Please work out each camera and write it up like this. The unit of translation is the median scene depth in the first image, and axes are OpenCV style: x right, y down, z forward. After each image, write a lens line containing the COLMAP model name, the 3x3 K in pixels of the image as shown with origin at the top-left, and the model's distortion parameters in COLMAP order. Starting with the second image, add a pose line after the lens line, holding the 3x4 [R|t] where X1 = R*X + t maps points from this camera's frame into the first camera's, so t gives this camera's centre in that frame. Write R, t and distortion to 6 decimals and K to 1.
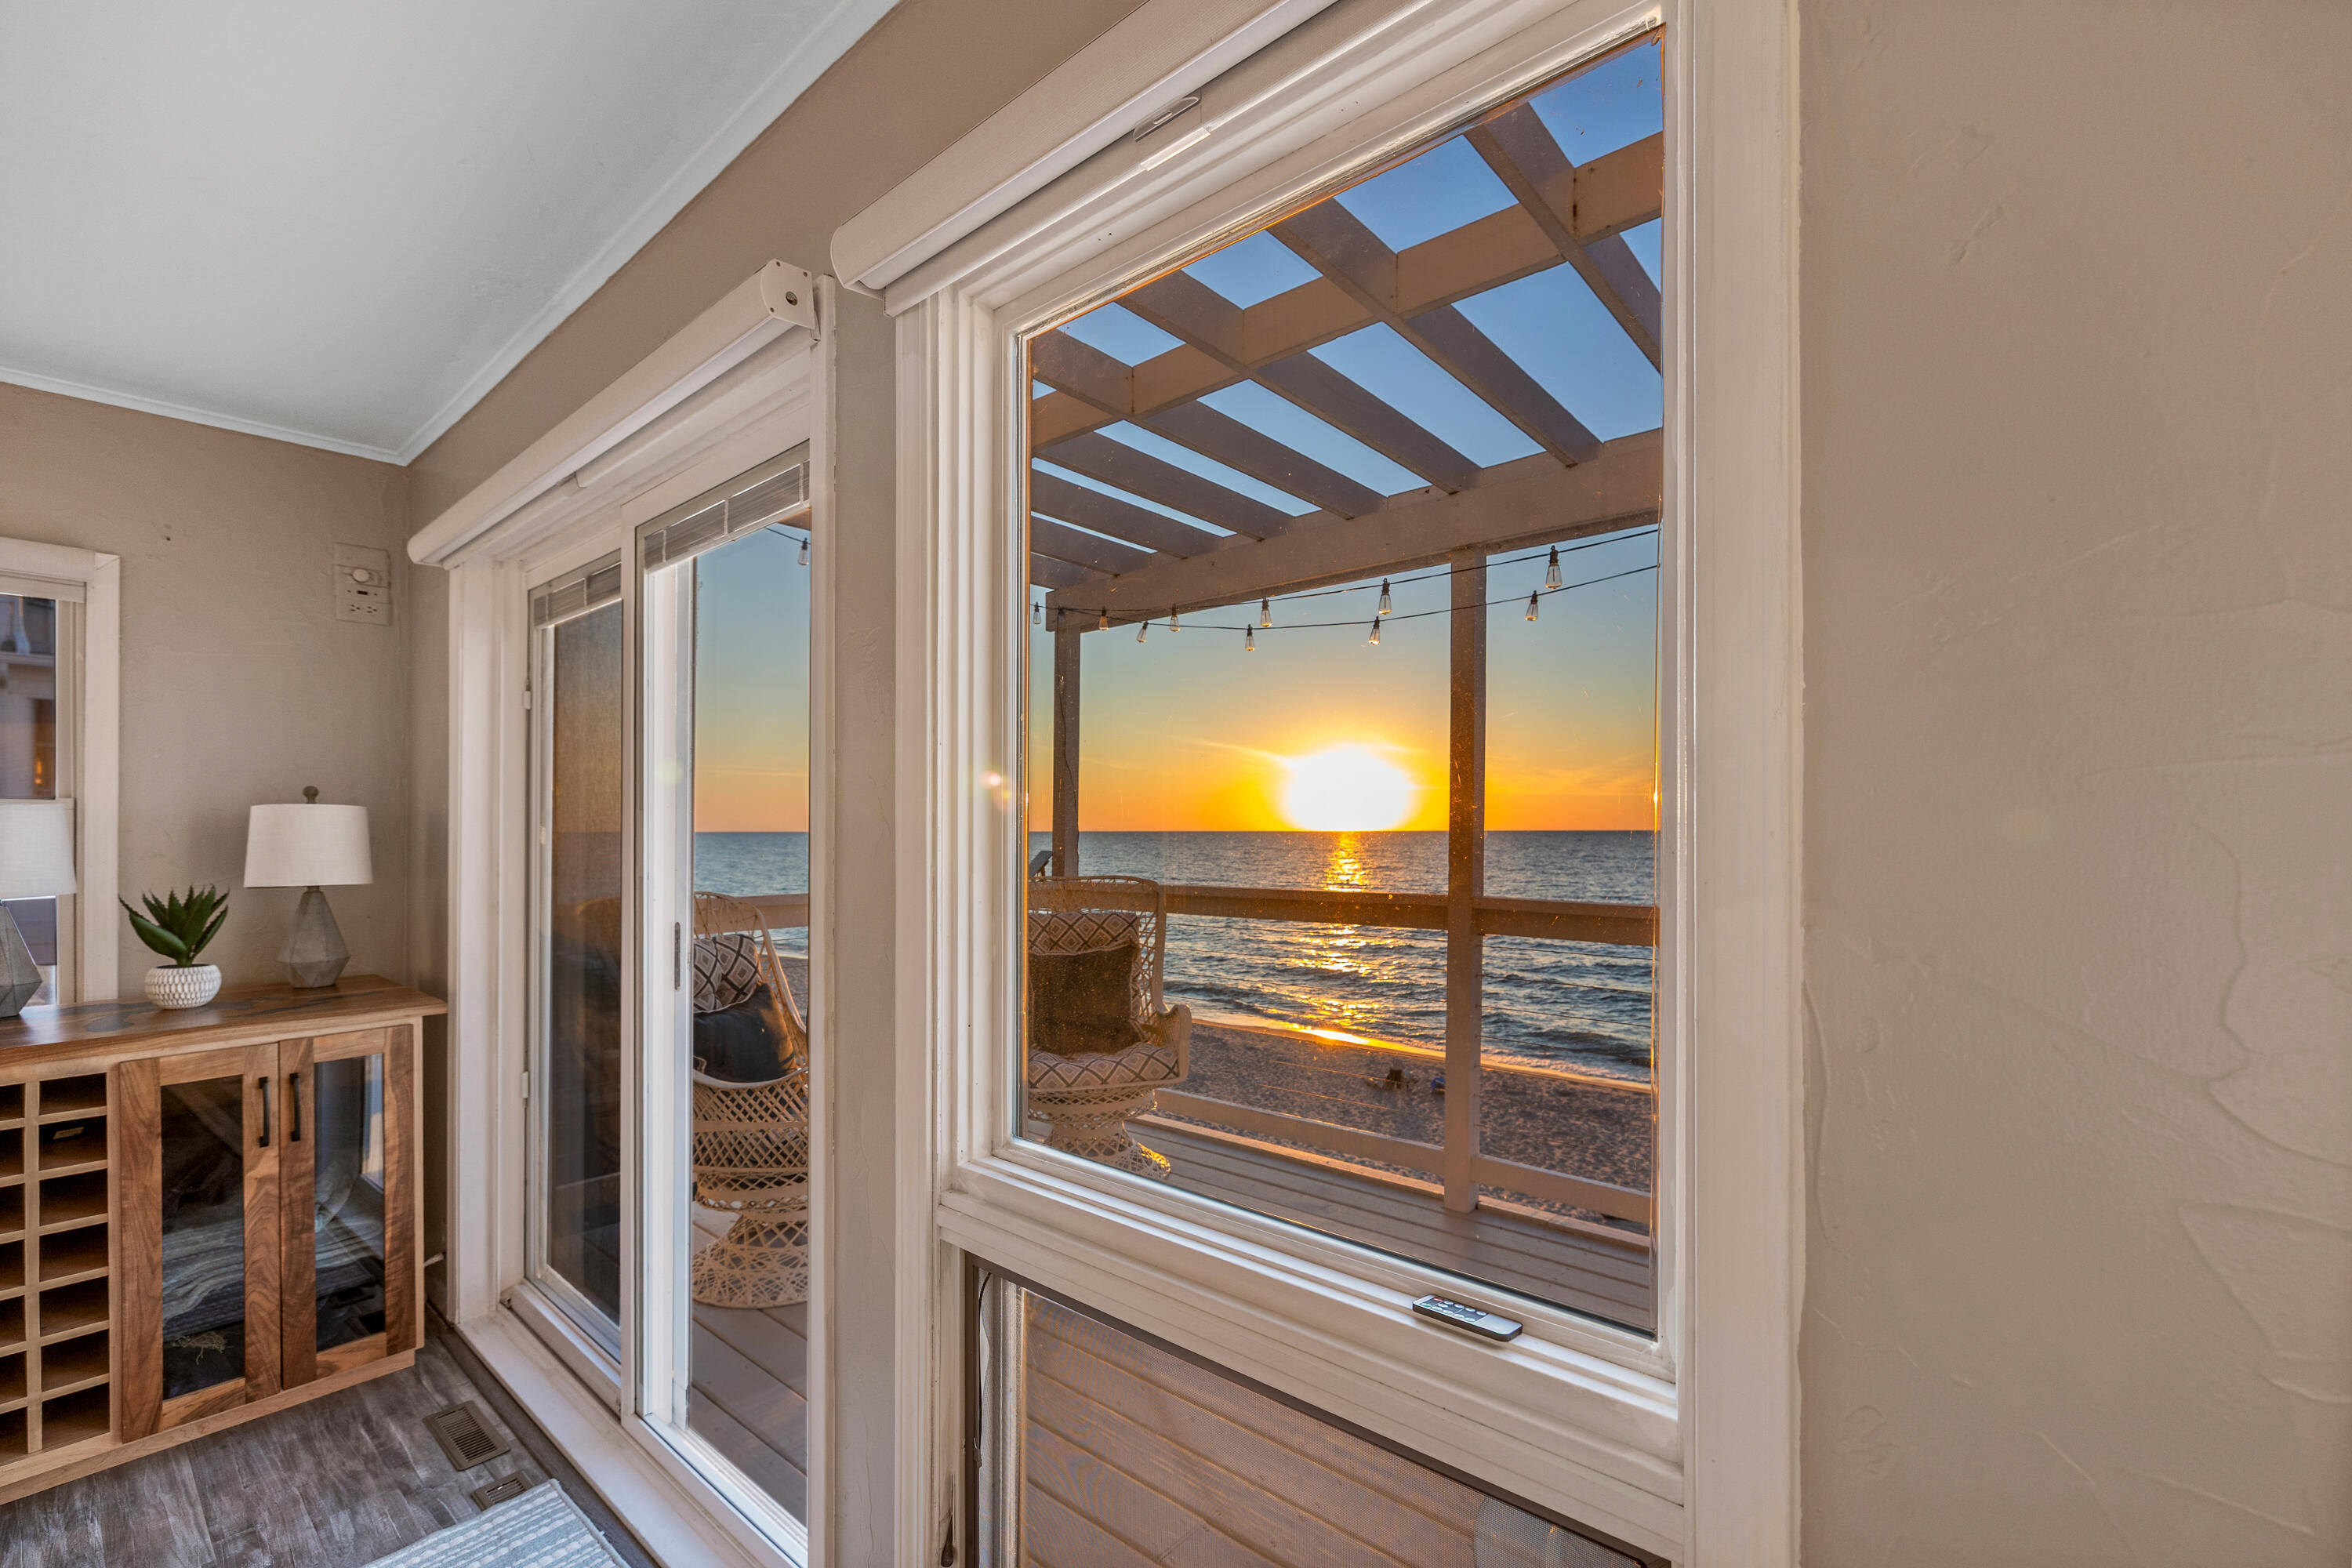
lens RADIAL K [[991.5, 0, 1188.4], [0, 991.5, 830.6], [0, 0, 1]] dist [-0.001173, -0.000033]
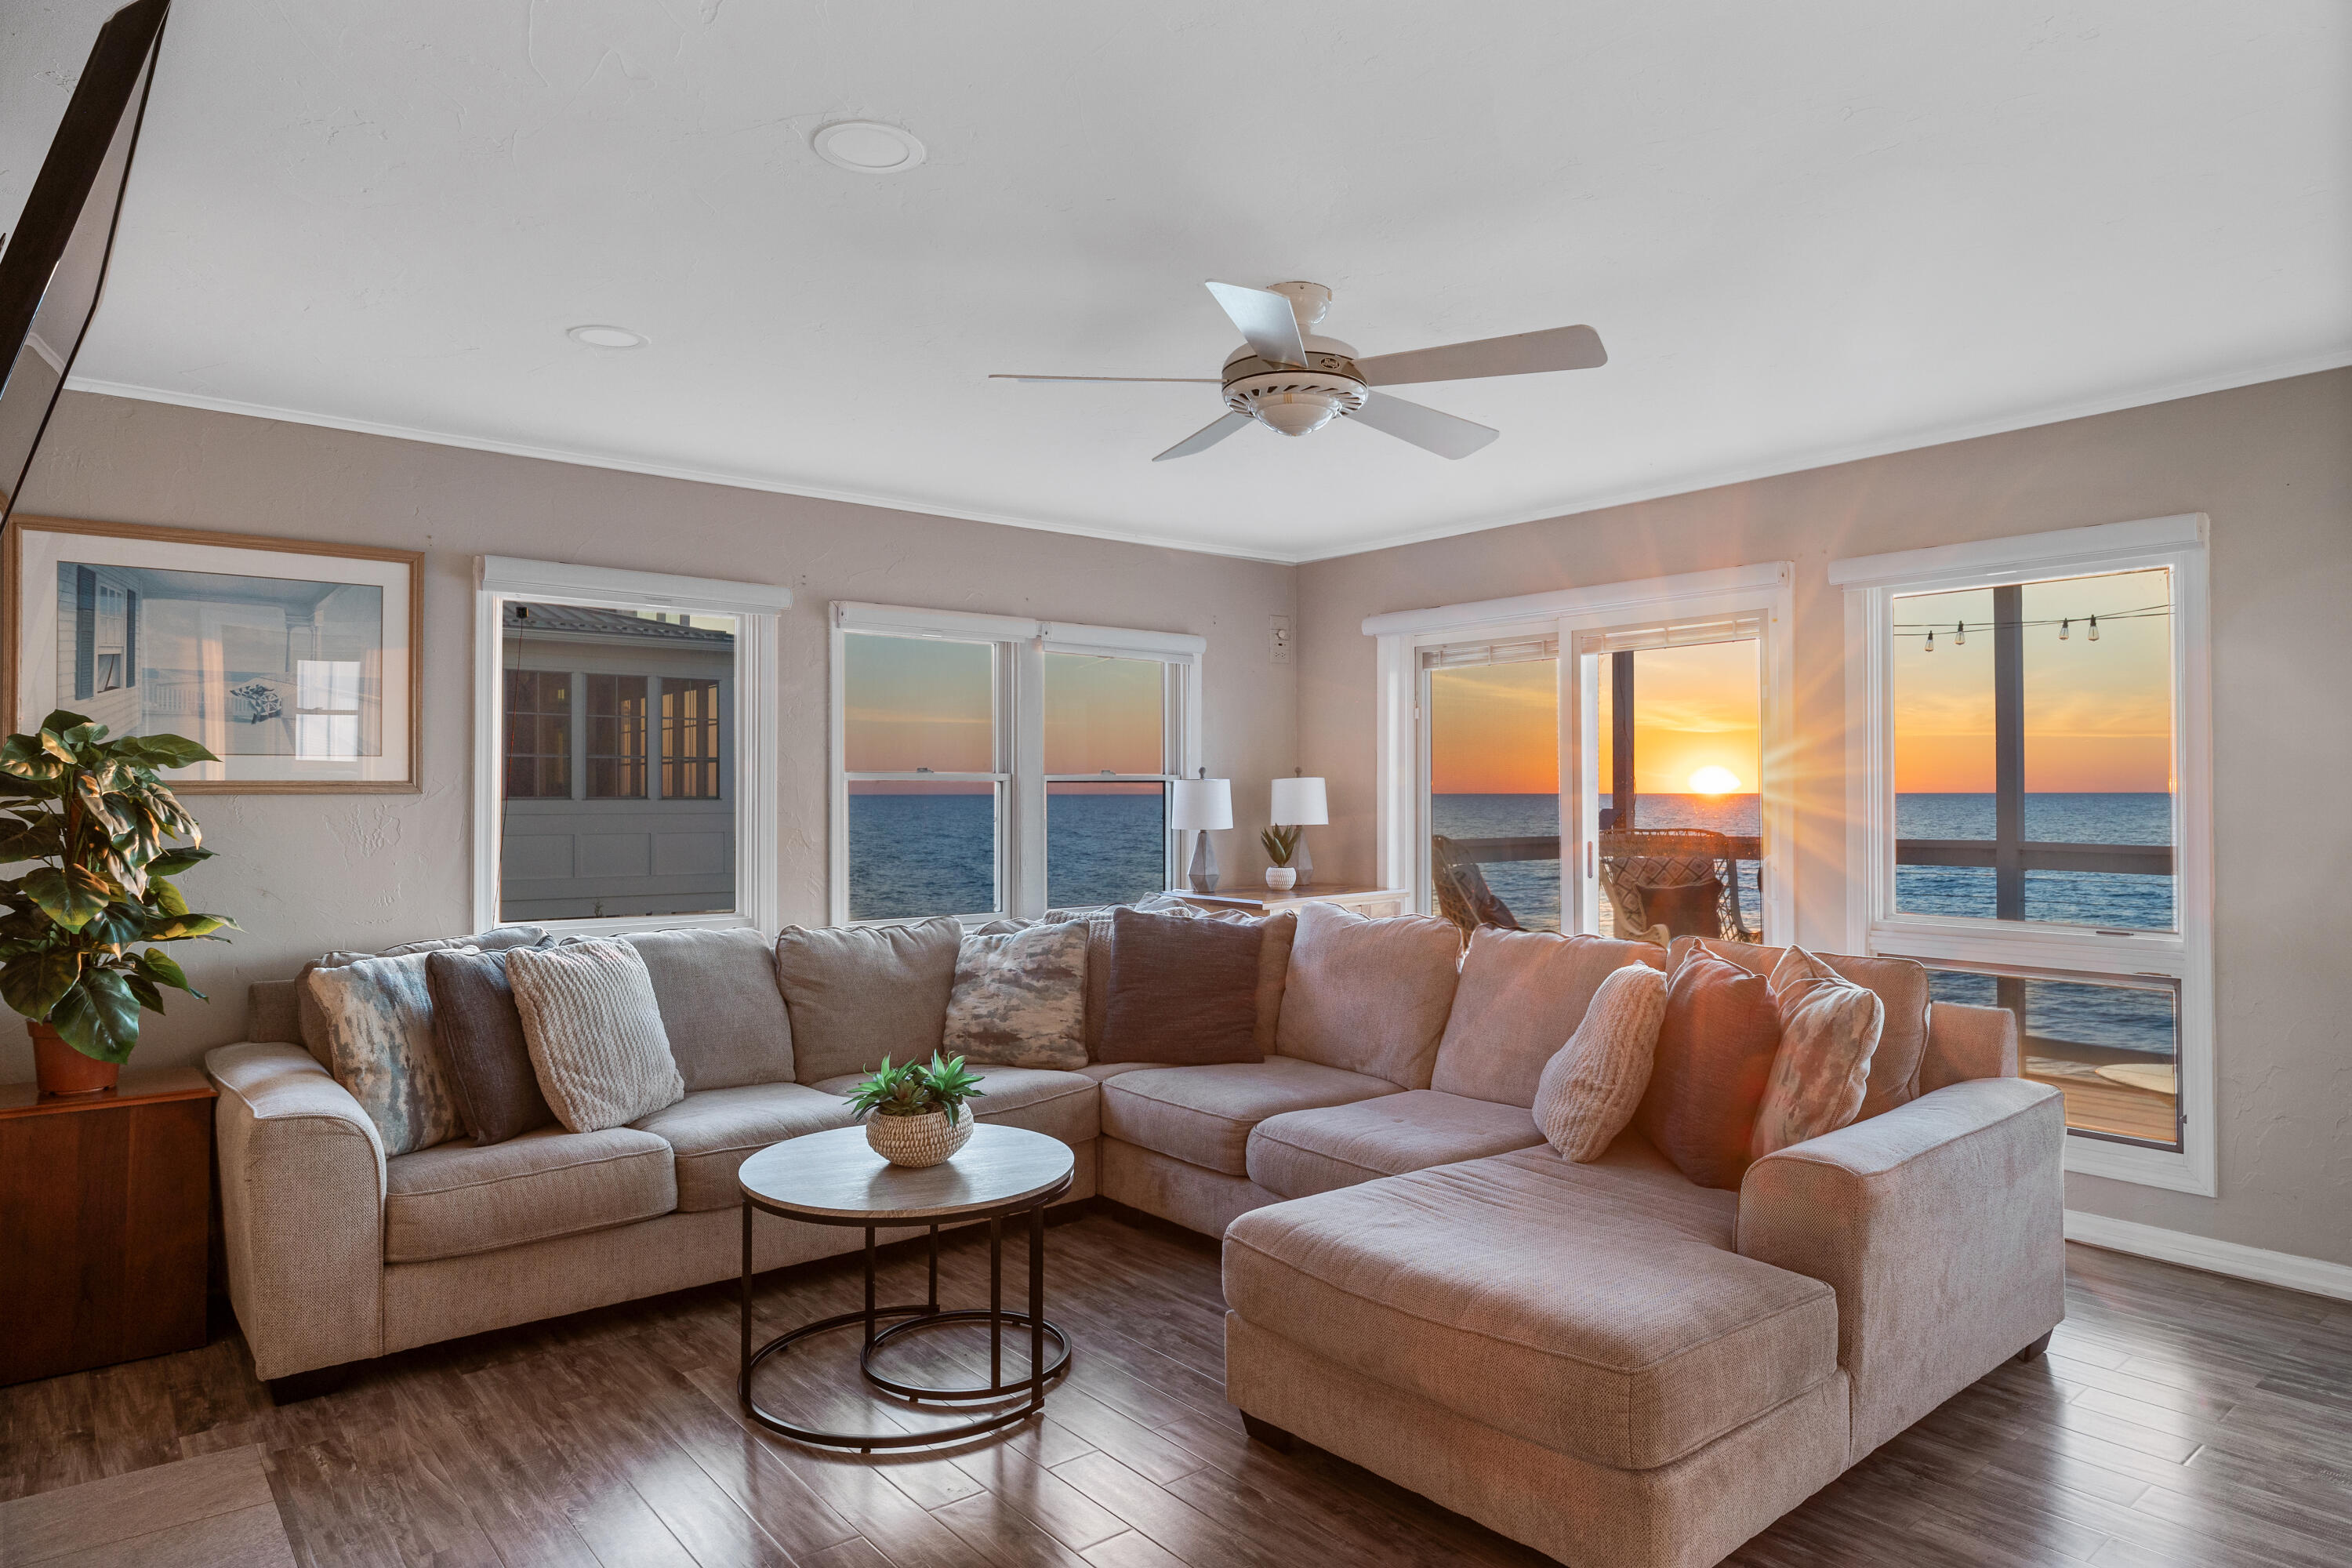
lens RADIAL K [[1397.7, 0, 1176.0], [0, 1397.7, 784.0], [0, 0, 1]] dist [0.000609, -0.000418]
pose [[0.985689, -0.003104, -0.168547, -0.443110], [0.001360, 0.999944, -0.010465, 0.006602], [0.168570, 0.010086, 0.985638, -0.912964]]
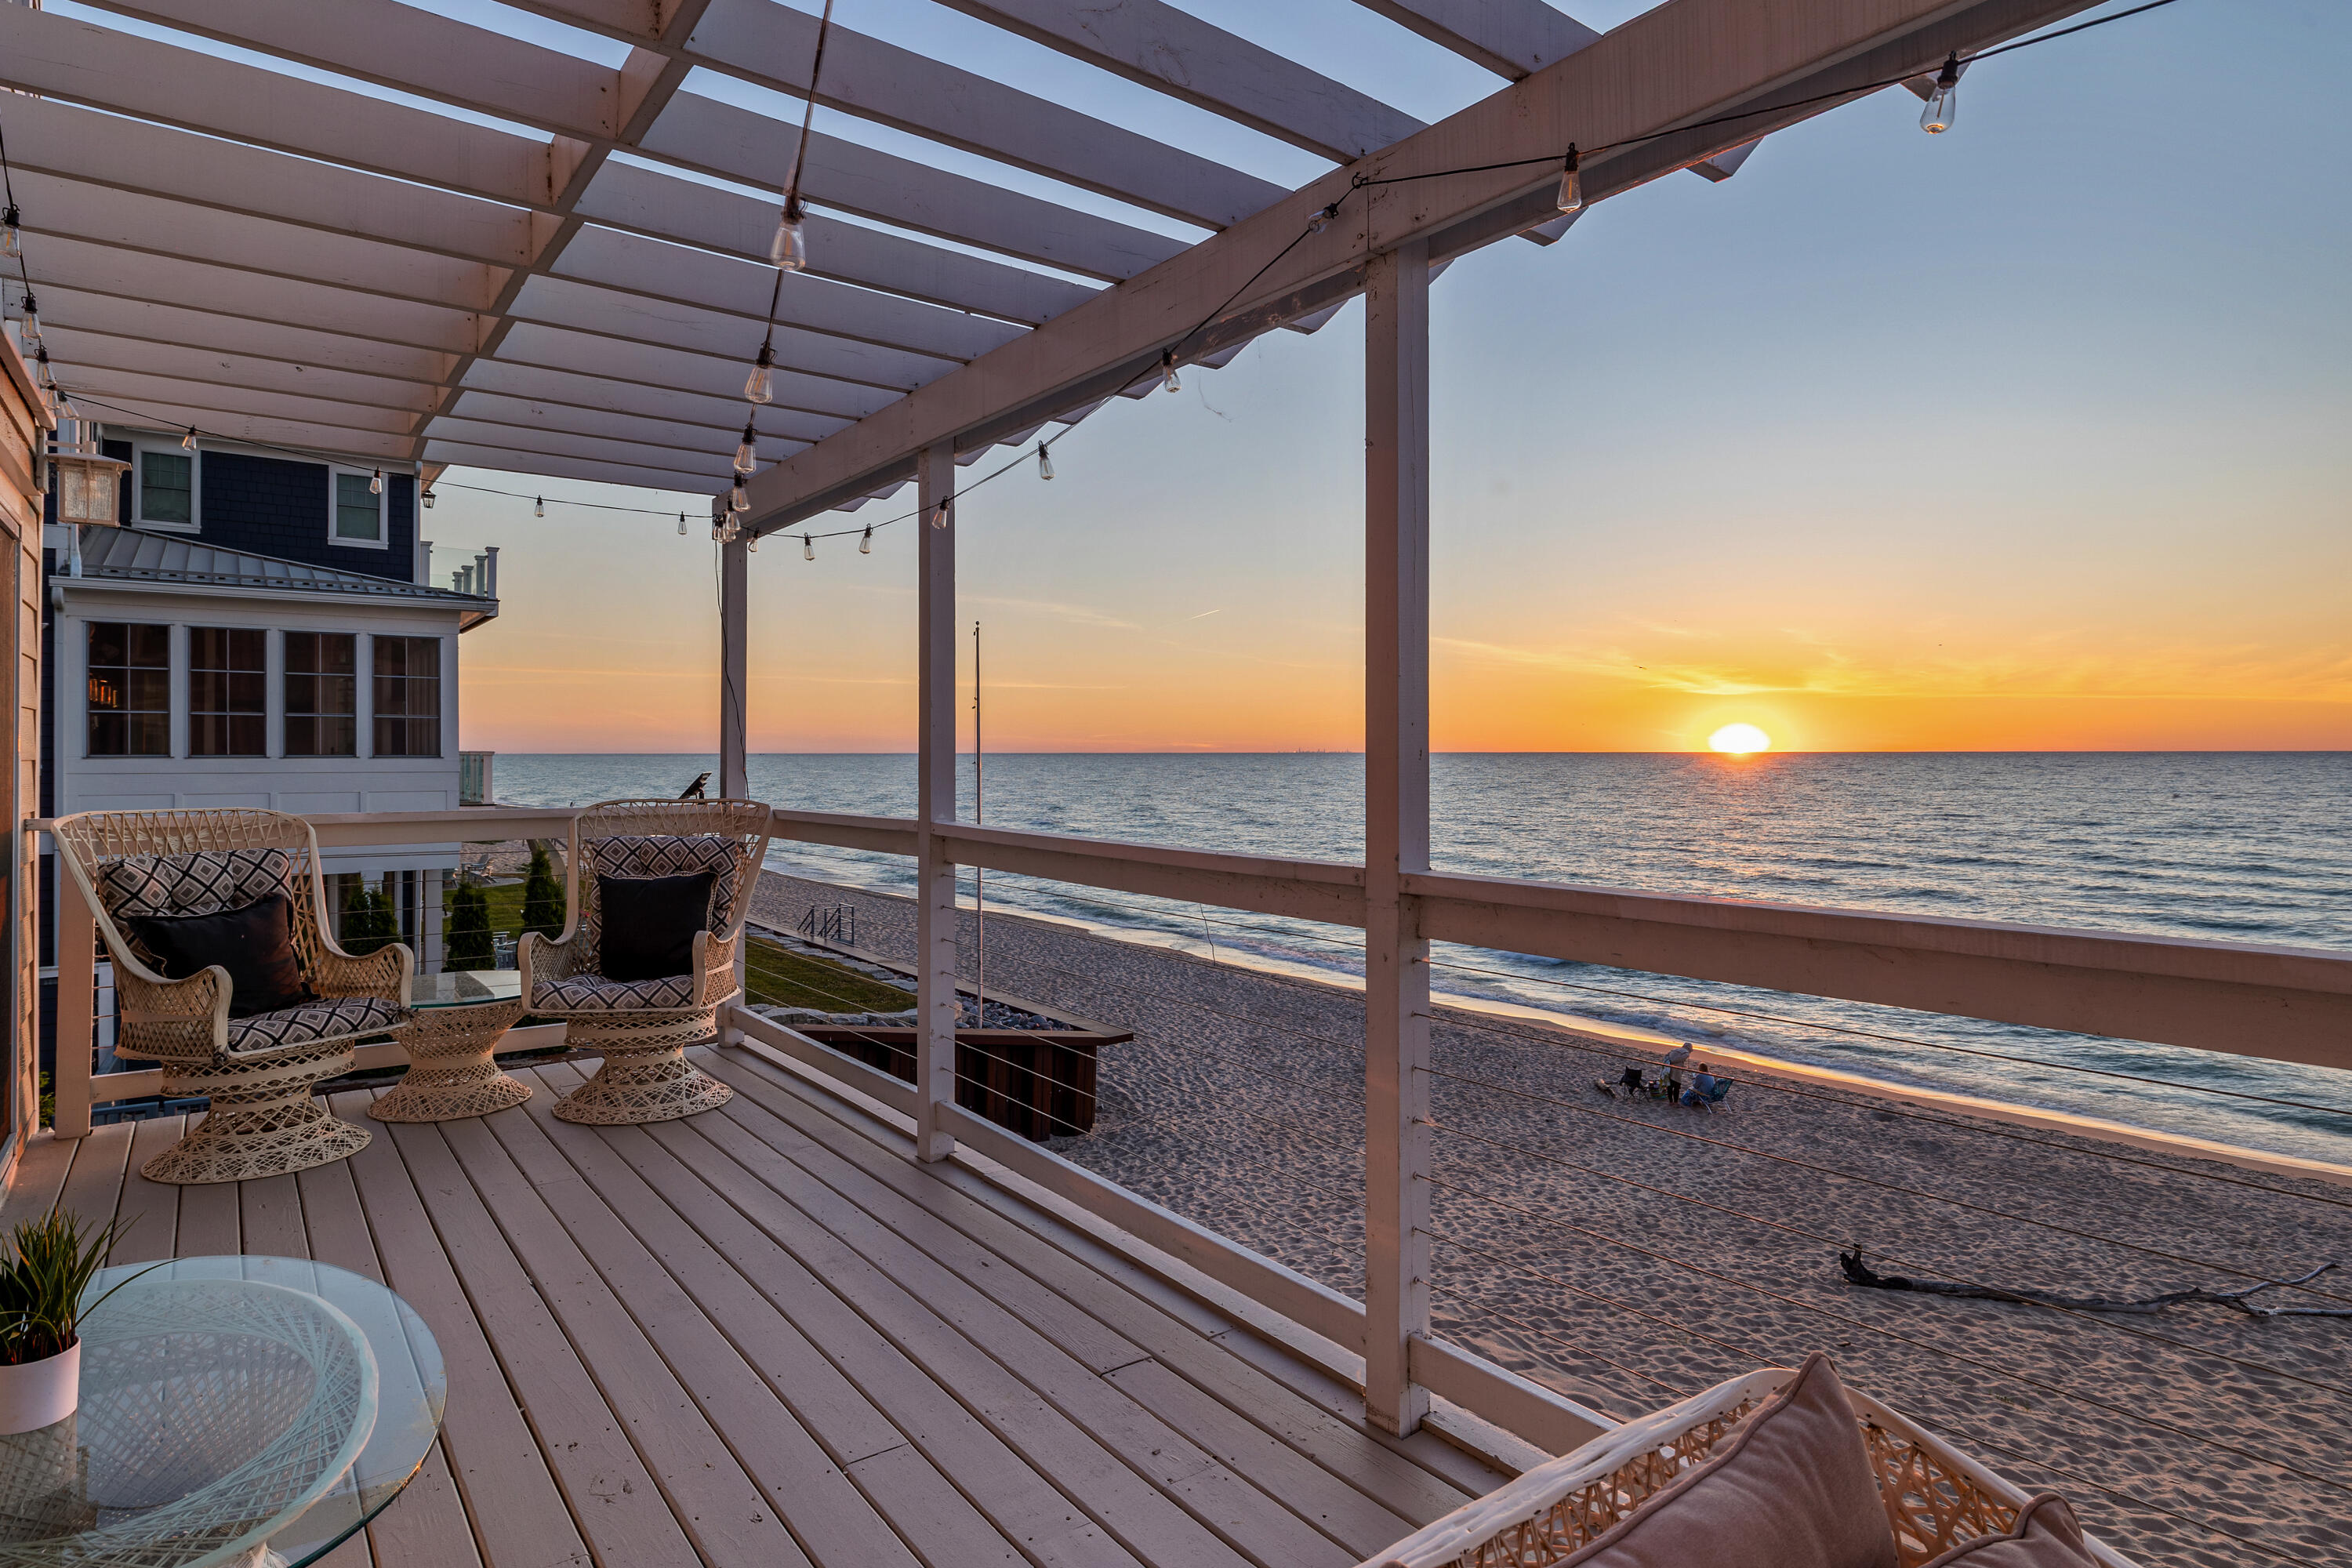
lens RADIAL K [[1253.5, 0, 1166.8], [0, 1253.5, 731.6], [0, 0, 1]] dist [-0.004207, -0.000401]
pose [[0.975221, -0.006111, -0.221147, 0.630780], [0.002077, 0.999827, -0.018469, 0.004305], [0.221222, 0.017552, 0.975066, -0.082402]]
